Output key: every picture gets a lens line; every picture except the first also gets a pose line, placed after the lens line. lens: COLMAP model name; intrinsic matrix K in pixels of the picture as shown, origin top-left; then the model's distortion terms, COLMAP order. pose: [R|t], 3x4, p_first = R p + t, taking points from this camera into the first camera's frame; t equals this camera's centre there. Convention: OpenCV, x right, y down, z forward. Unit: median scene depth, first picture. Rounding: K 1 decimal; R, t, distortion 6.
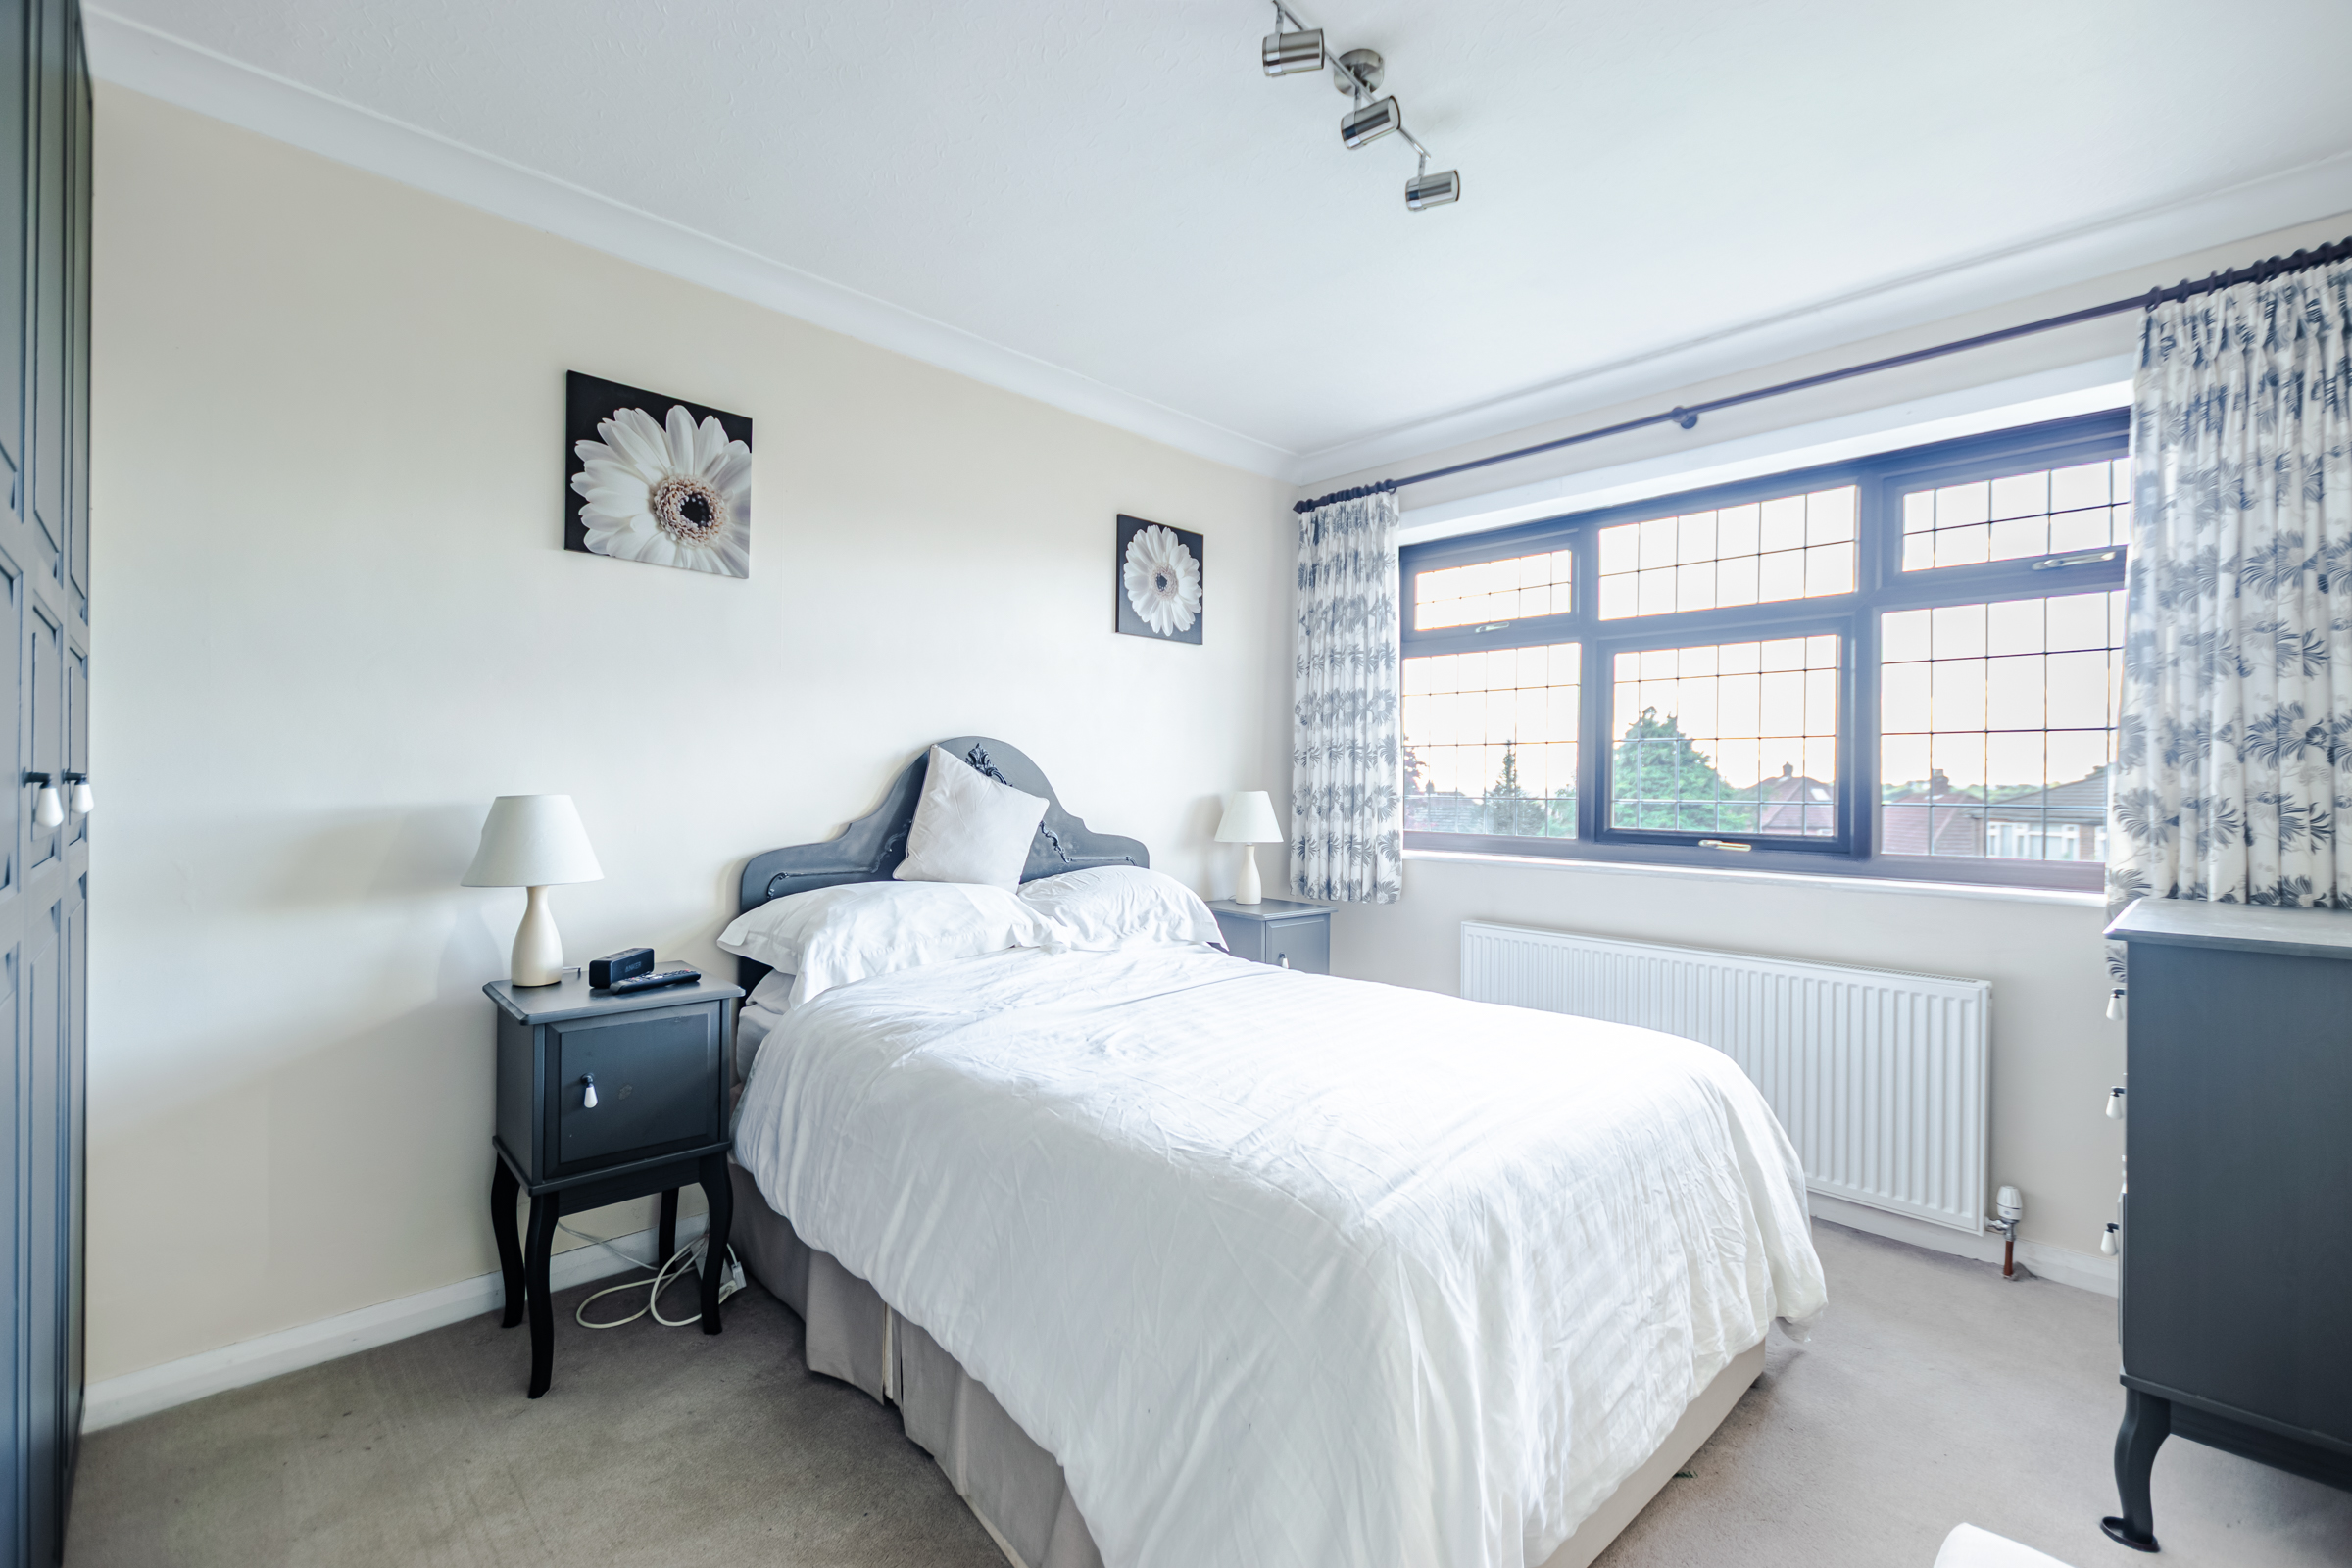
lens RADIAL K [[1004.9, 0, 1163.7], [0, 1004.9, 789.6], [0, 0, 1]] dist [0.000686, 0.000032]
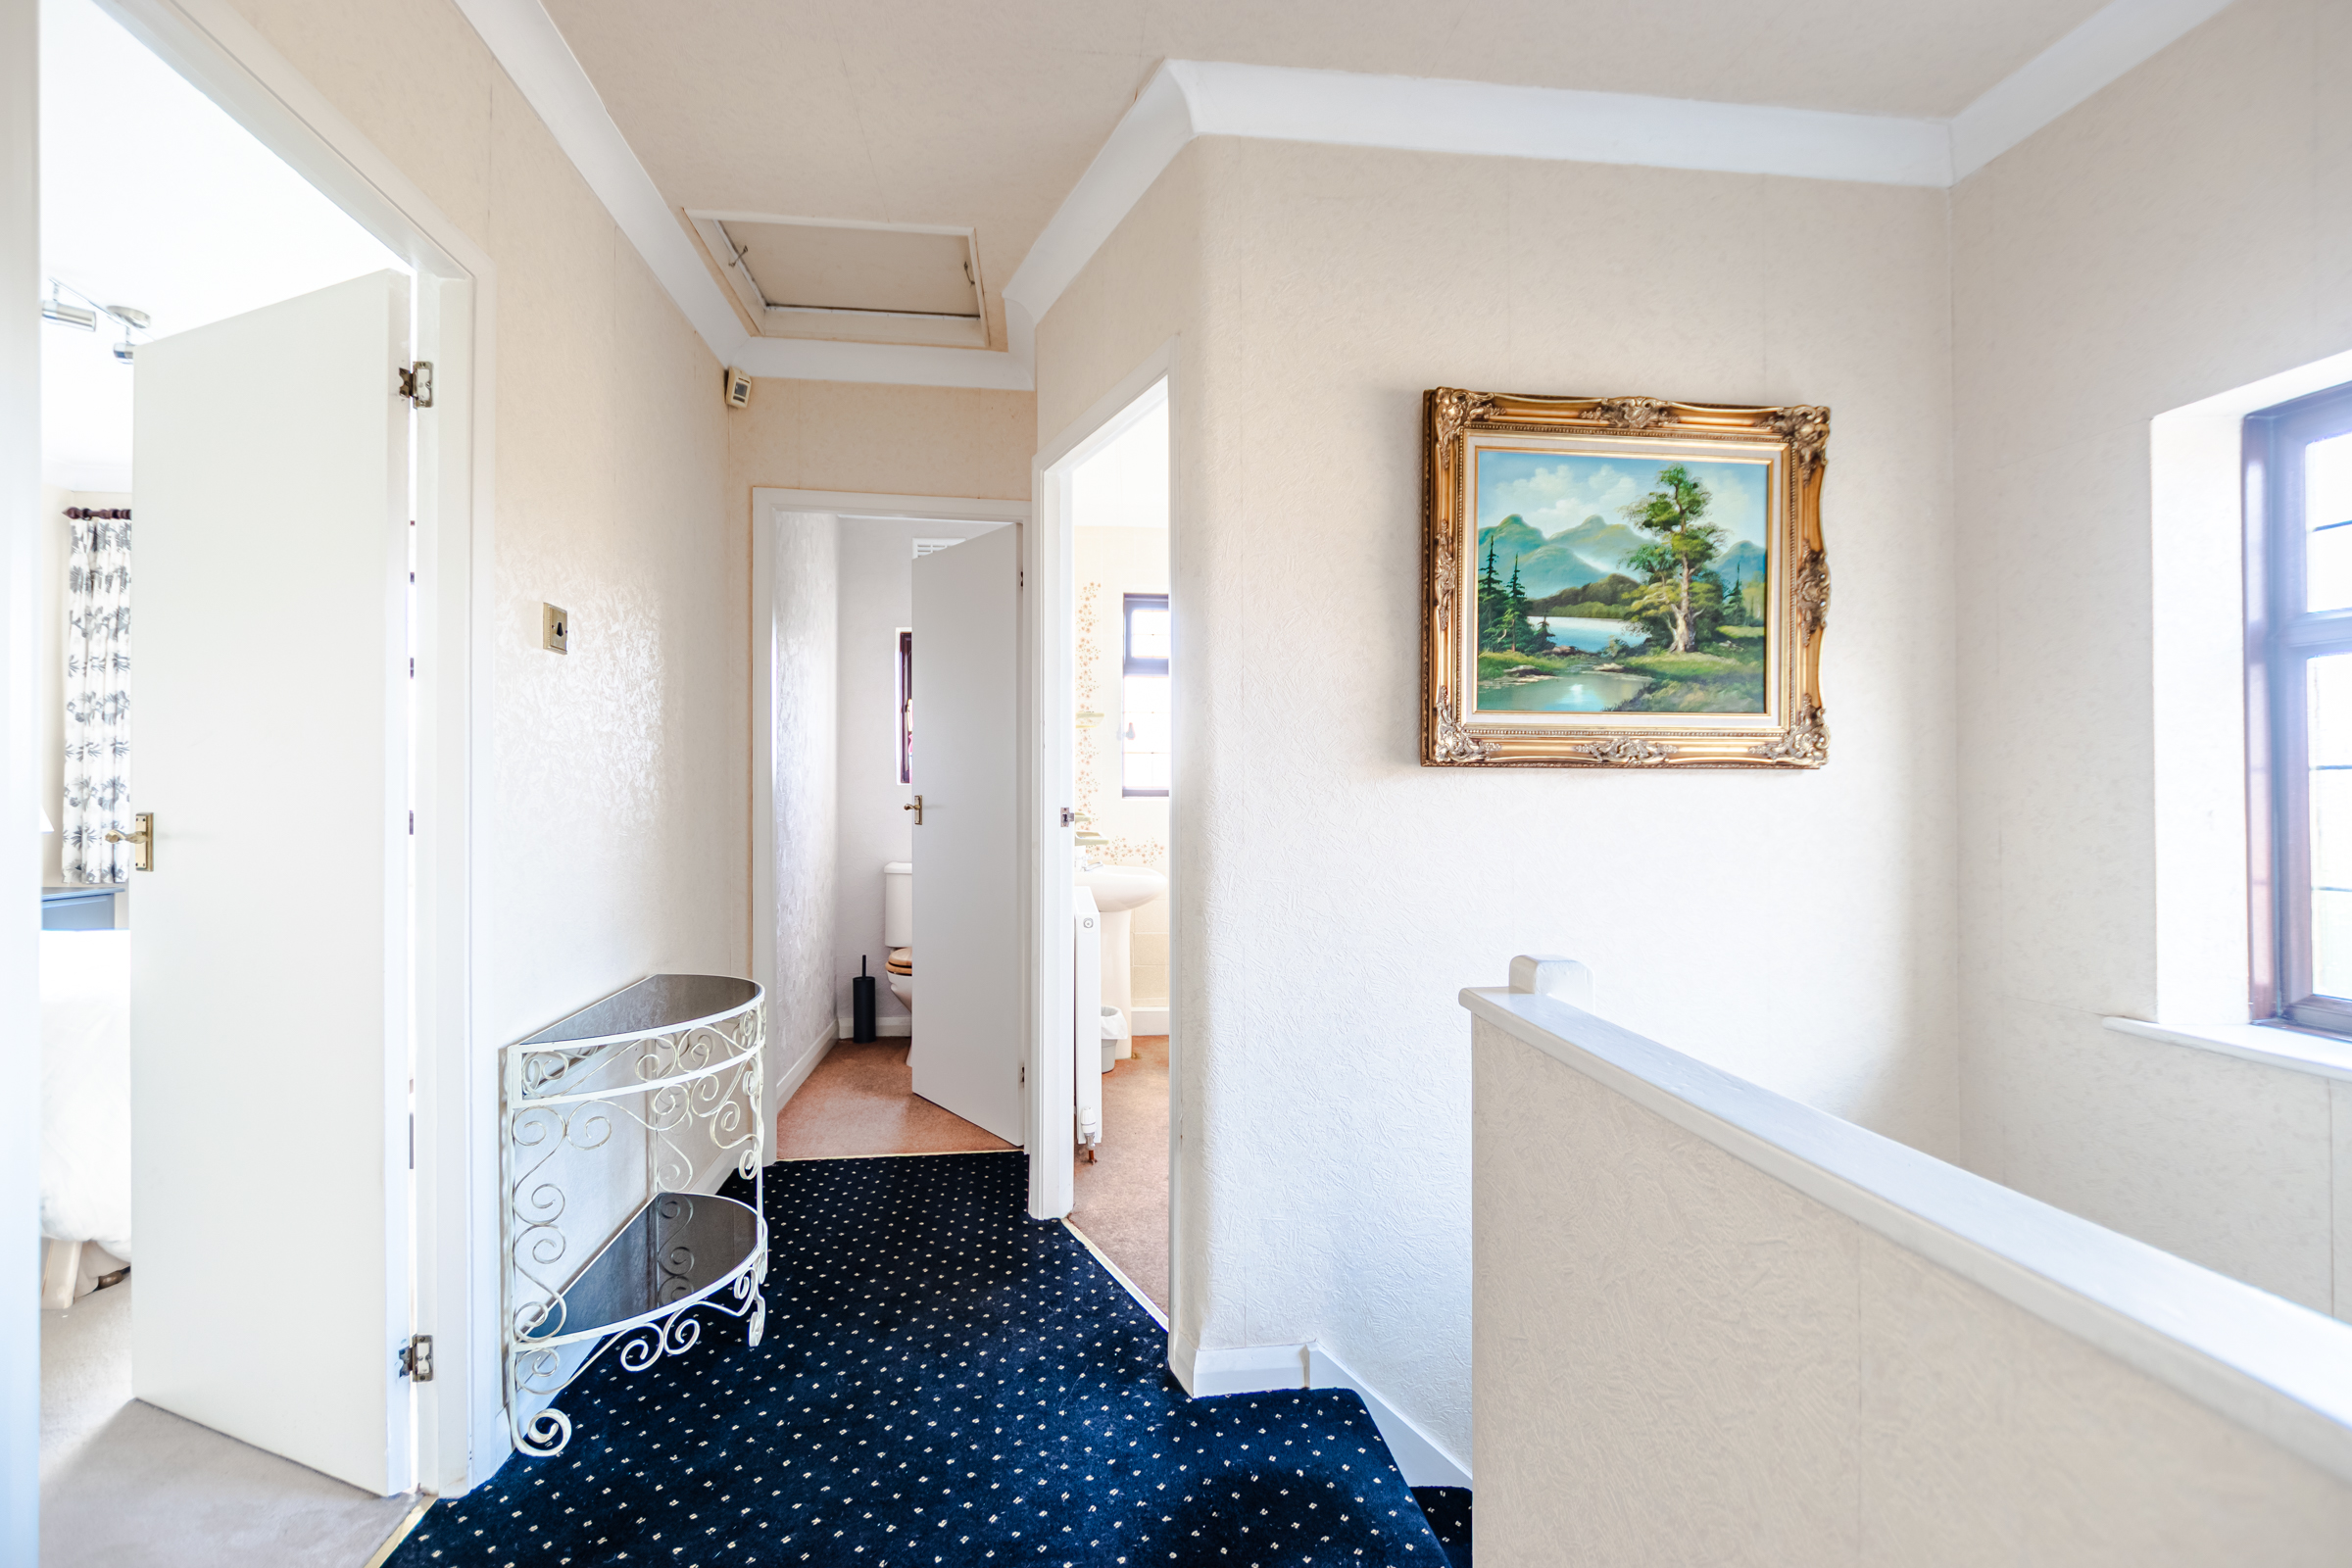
lens RADIAL K [[1050.8, 0, 1175.7], [0, 1050.8, 789.0], [0, 0, 1]] dist [0.000998, -0.000232]
pose [[0.589151, -0.005722, 0.808003, -0.076824], [0.001947, 0.999982, 0.005662, 0.002856], [-0.808020, -0.001763, 0.589152, -0.593466]]
